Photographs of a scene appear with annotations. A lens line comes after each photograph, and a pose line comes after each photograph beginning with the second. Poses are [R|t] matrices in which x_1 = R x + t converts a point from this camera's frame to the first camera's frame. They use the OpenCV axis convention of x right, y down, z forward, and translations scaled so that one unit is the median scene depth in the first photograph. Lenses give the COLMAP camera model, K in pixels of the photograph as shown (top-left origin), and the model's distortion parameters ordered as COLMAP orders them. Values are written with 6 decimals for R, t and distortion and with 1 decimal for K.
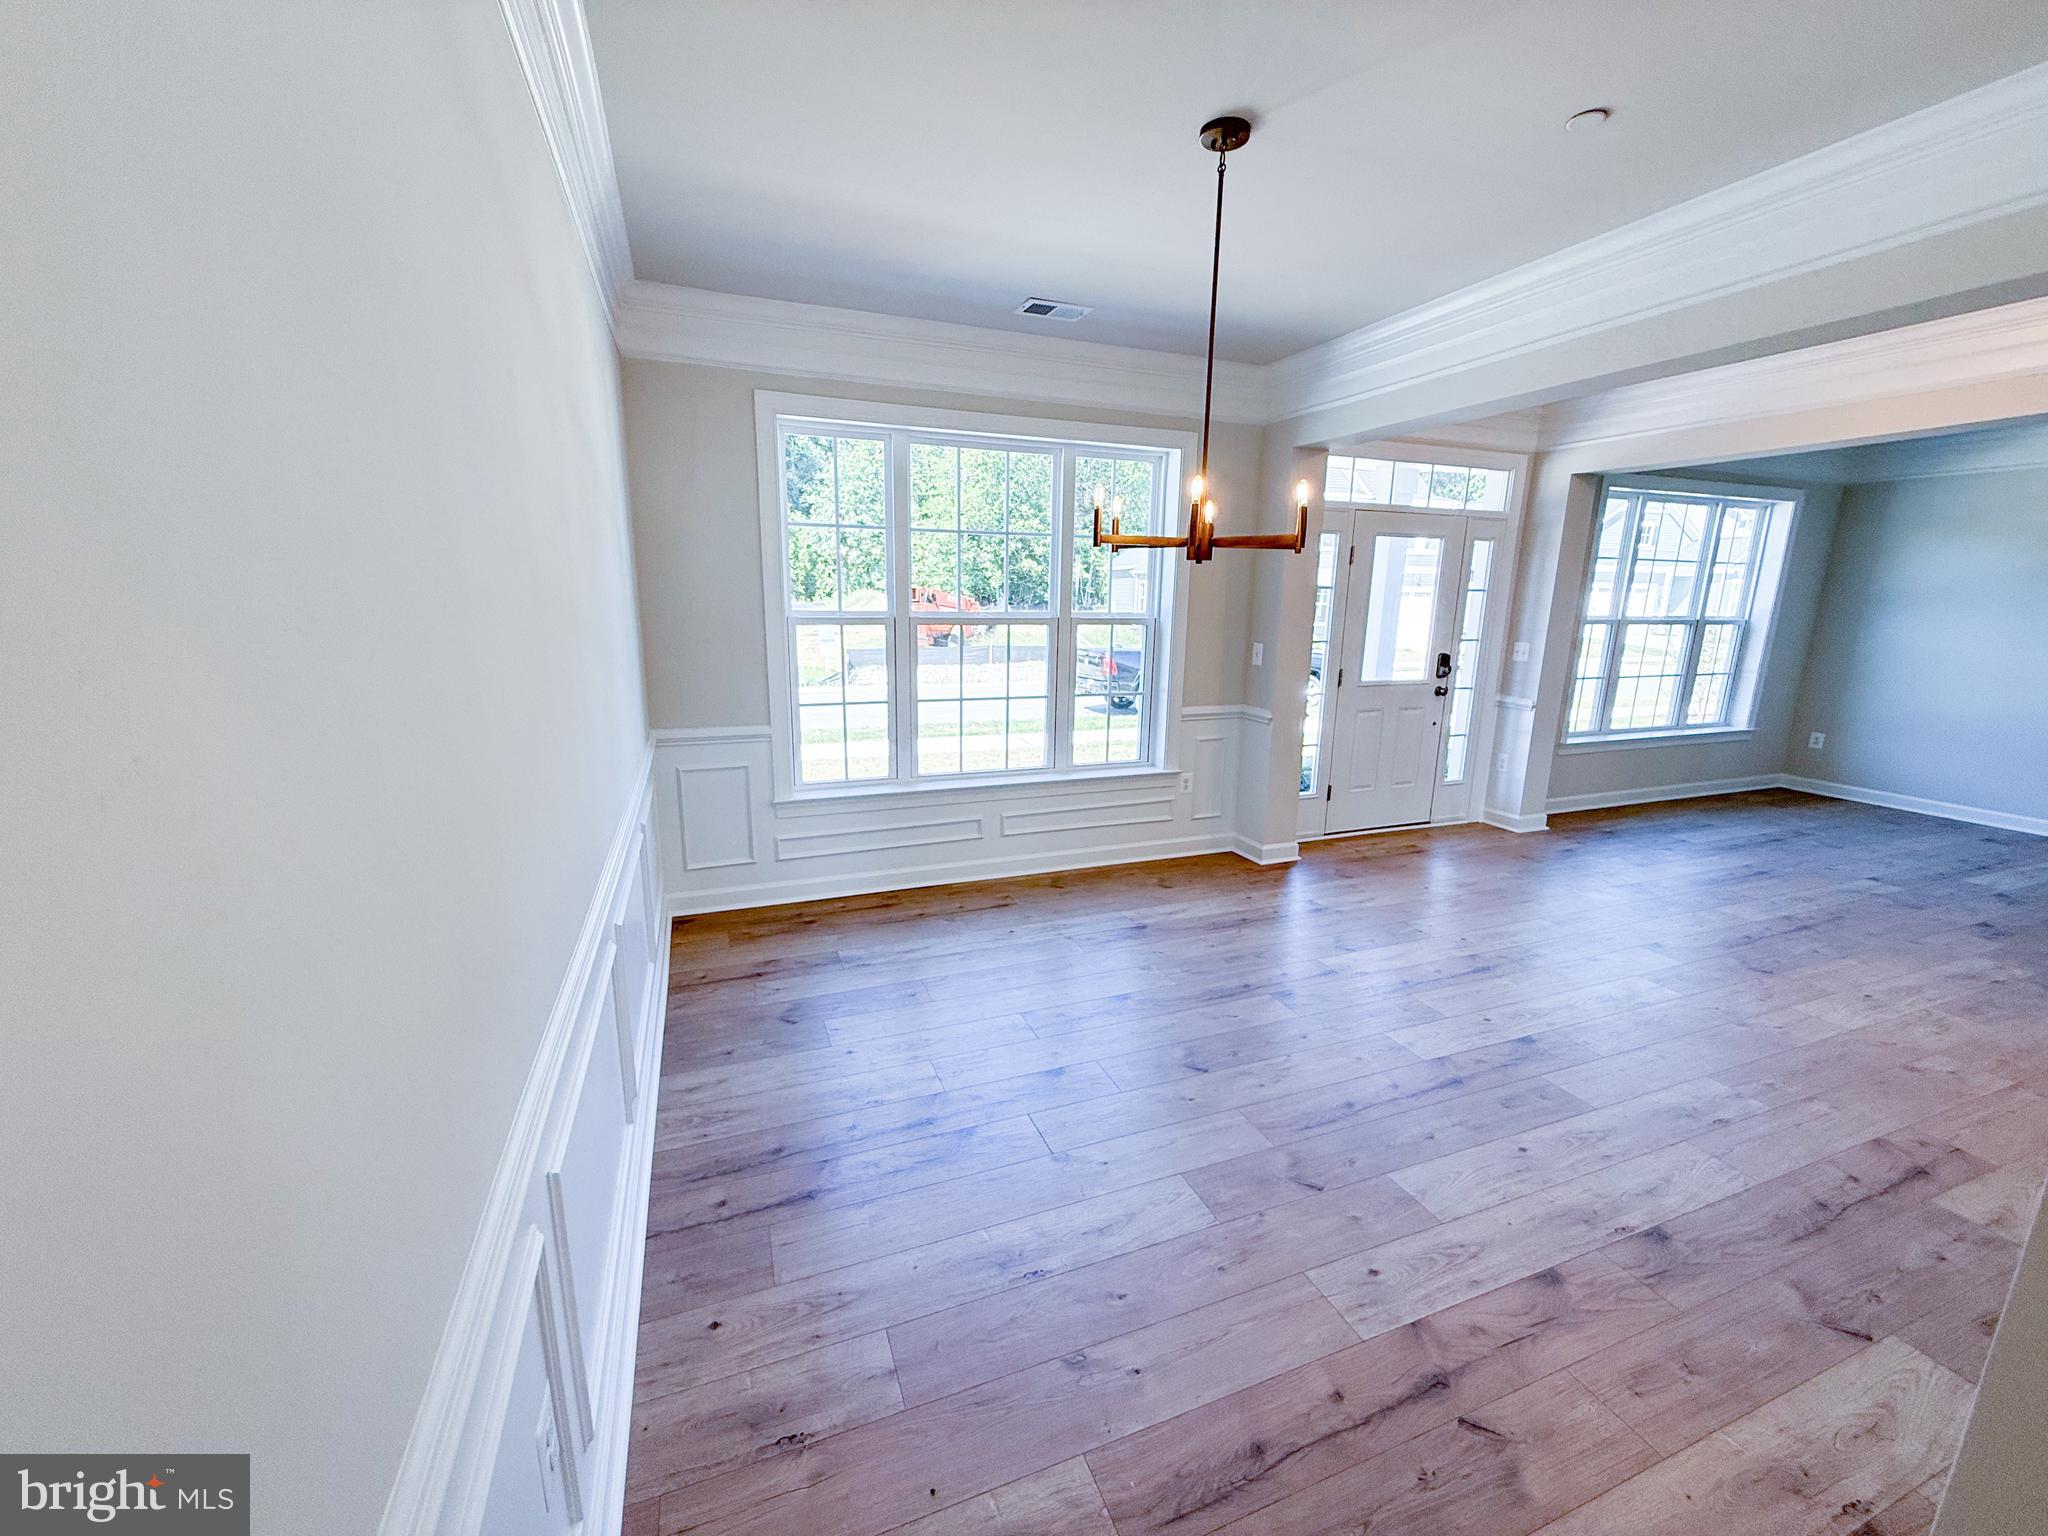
lens RADIAL K [[815.0, 0, 1022.2], [0, 815.0, 770.7], [0, 0, 1]] dist [0.000450, -0.000094]
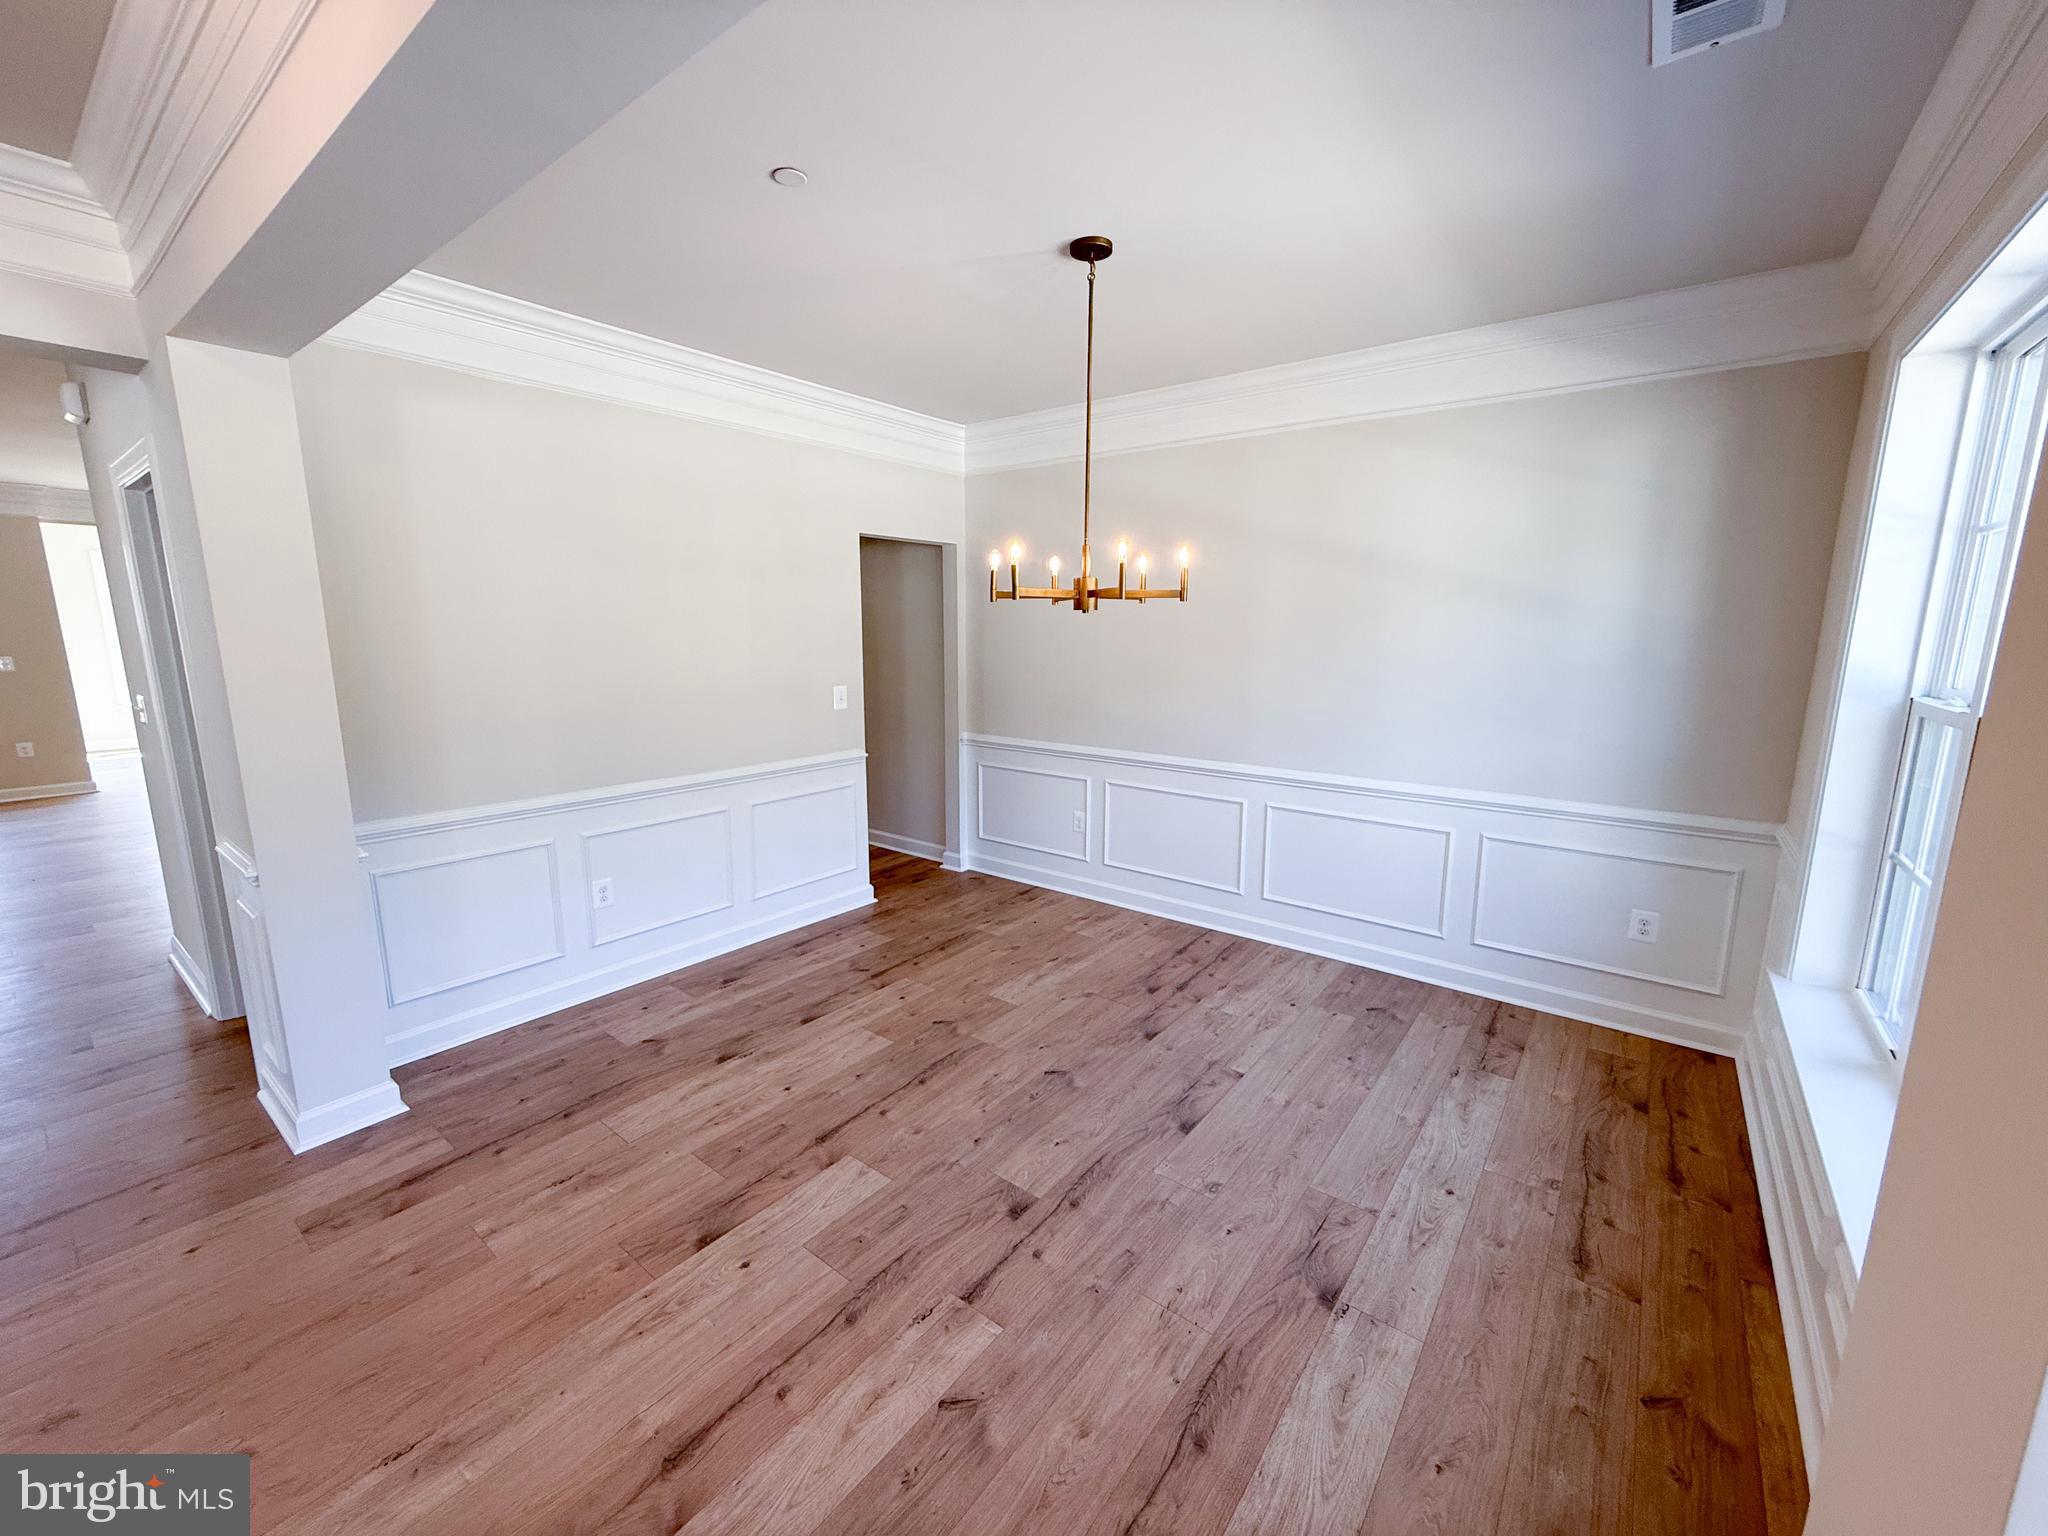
lens RADIAL K [[815.0, 0, 1022.2], [0, 815.0, 770.7], [0, 0, 1]] dist [0.000450, -0.000094]
pose [[-0.854625, 0.072947, -0.514095, 0.824667], [-0.130087, 0.928427, 0.347995, -0.400612], [0.502685, 0.364282, -0.783968, 1.780570]]
